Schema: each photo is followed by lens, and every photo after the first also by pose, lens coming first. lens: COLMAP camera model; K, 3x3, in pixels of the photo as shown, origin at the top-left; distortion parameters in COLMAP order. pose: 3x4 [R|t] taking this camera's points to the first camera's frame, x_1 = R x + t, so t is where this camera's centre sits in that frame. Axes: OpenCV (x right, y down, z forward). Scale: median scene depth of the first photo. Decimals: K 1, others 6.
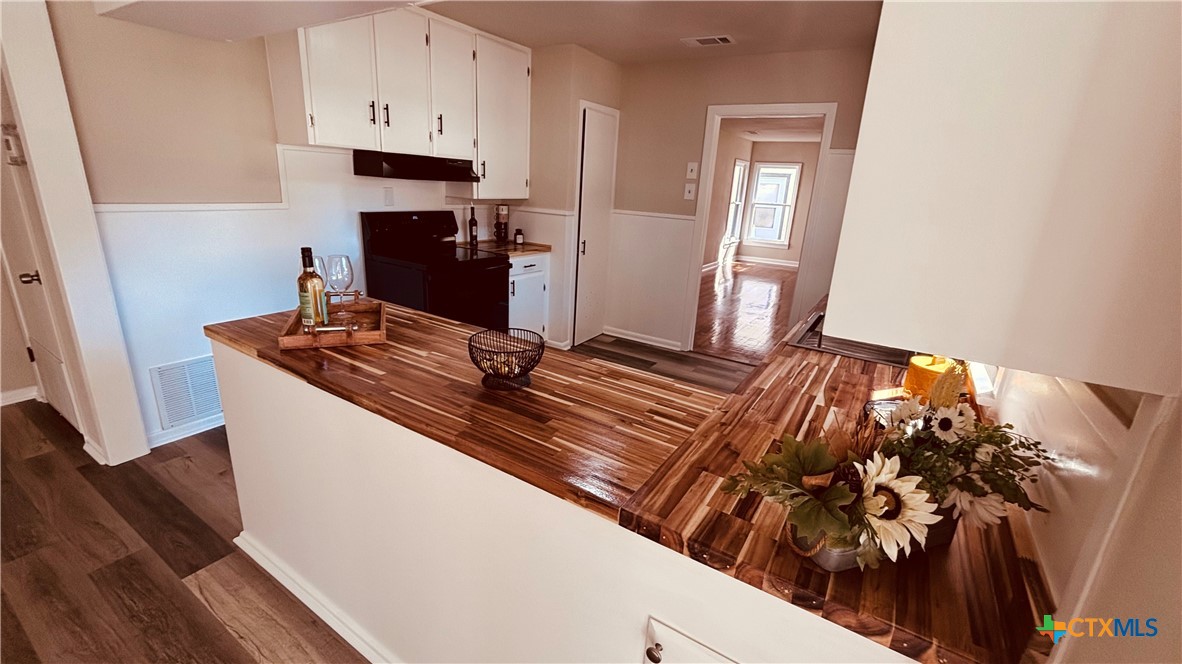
lens RADIAL K [[490.9, 0, 580.3], [0, 490.9, 336.7], [0, 0, 1]] dist [-0.000998, 0.000372]
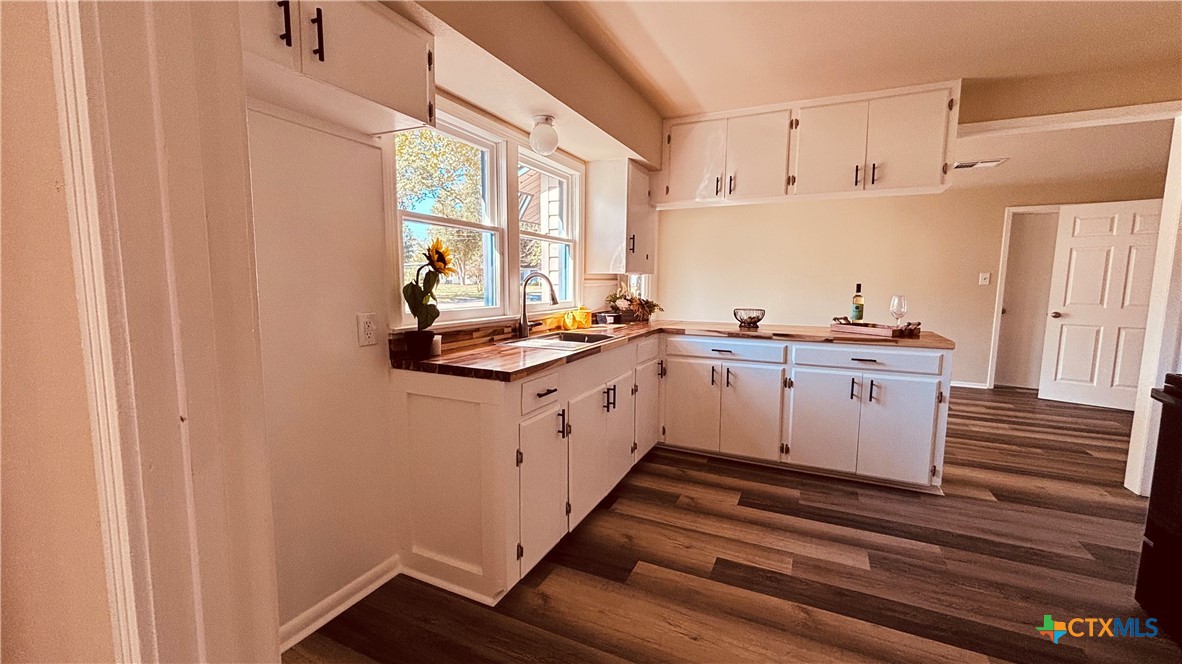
lens RADIAL K [[490.9, 0, 582.2], [0, 490.9, 332.3], [0, 0, 1]] dist [-0.000998, 0.000372]
pose [[-0.989371, -0.044627, -0.138398, 0.477664], [-0.095983, 0.915375, 0.390993, -0.359534], [0.109237, 0.400121, -0.909929, 1.463418]]
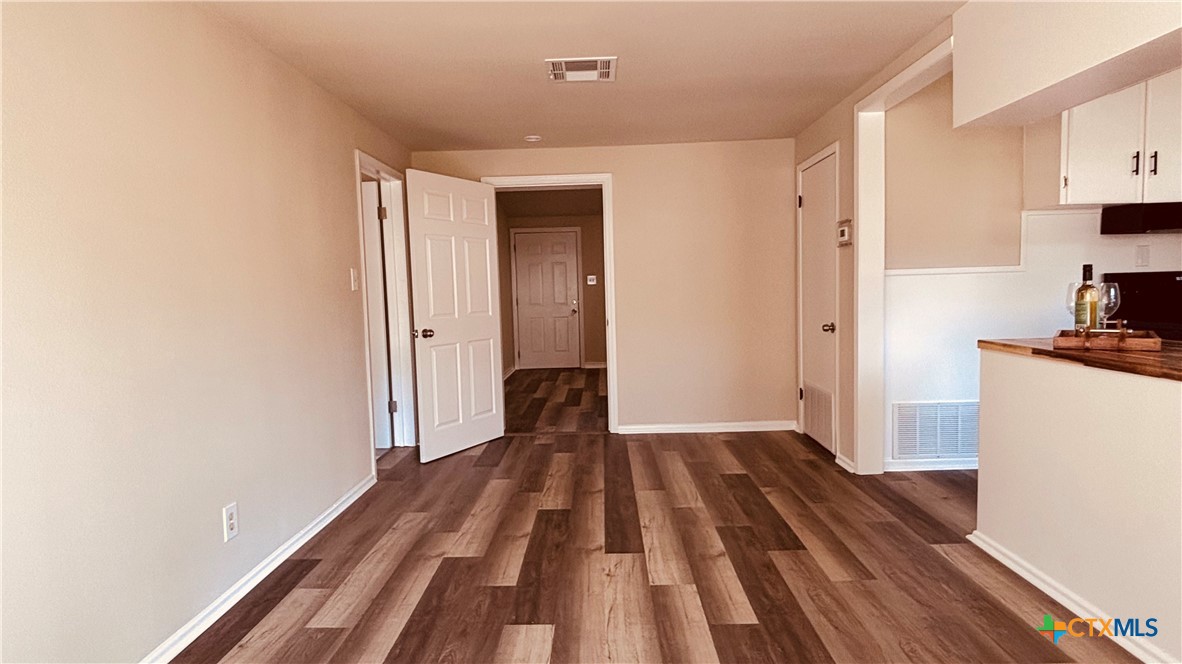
lens RADIAL K [[671.9, 0, 579.5], [0, 671.9, 334.2], [0, 0, 1]] dist [-0.002668, -0.002204]
pose [[0.524181, -0.008411, -0.851565, 0.097025], [-0.200995, 0.970479, -0.133308, 0.228721], [0.827548, 0.241038, 0.507016, -0.419292]]
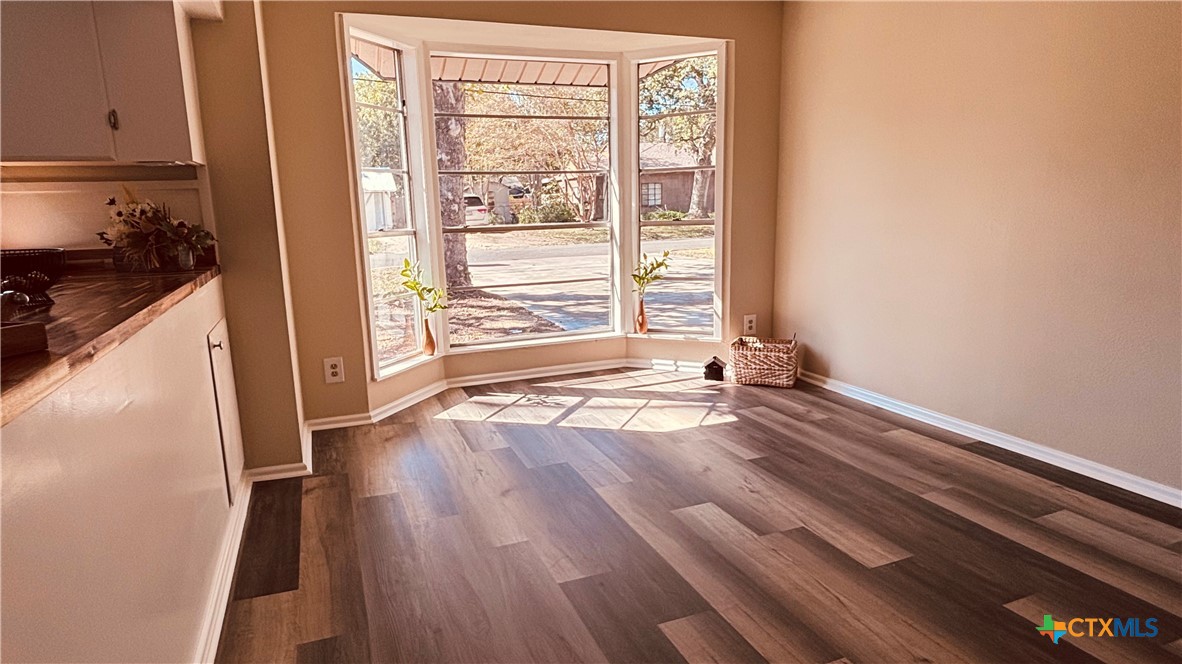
lens RADIAL K [[671.9, 0, 583.0], [0, 671.9, 339.5], [0, 0, 1]] dist [-0.002668, -0.002204]
pose [[-0.819186, -0.143628, 0.555253, -0.714368], [0.156026, 0.875812, 0.456738, -0.100733], [-0.551897, 0.460787, -0.695043, 0.580159]]
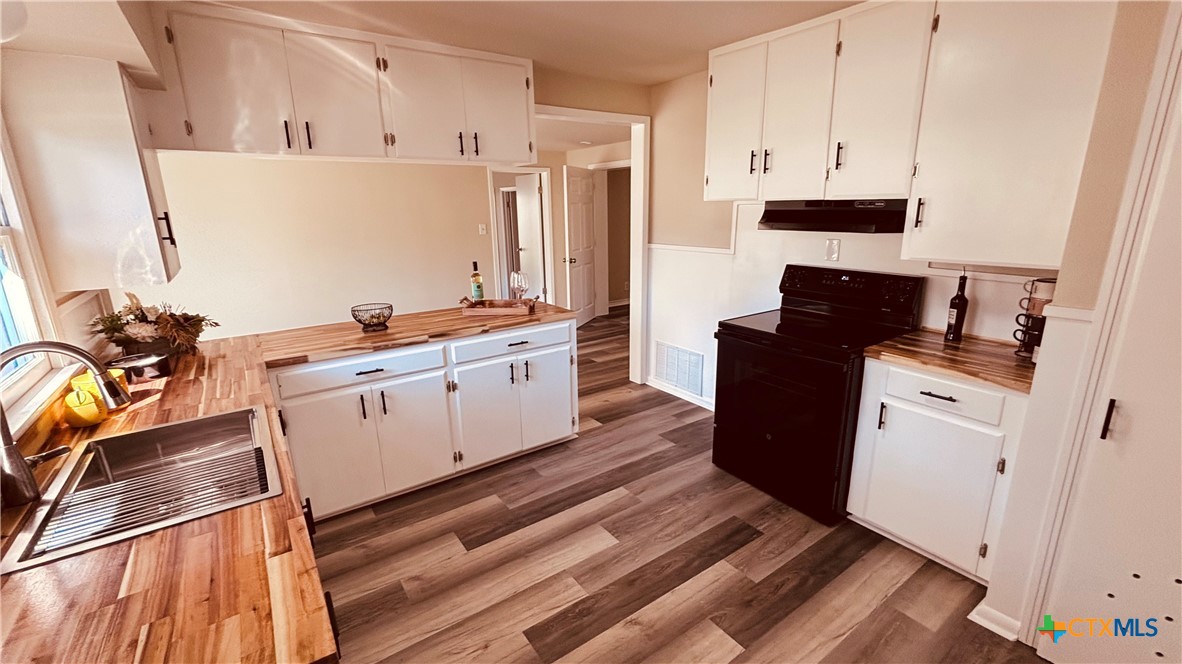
lens RADIAL K [[490.9, 0, 596.0], [0, 490.9, 335.7], [0, 0, 1]] dist [-0.000998, 0.000372]
pose [[-0.354263, 0.191220, -0.915387, 0.618952], [-0.283730, 0.910749, 0.300057, -0.334250], [0.891064, 0.366022, -0.268390, 1.066443]]
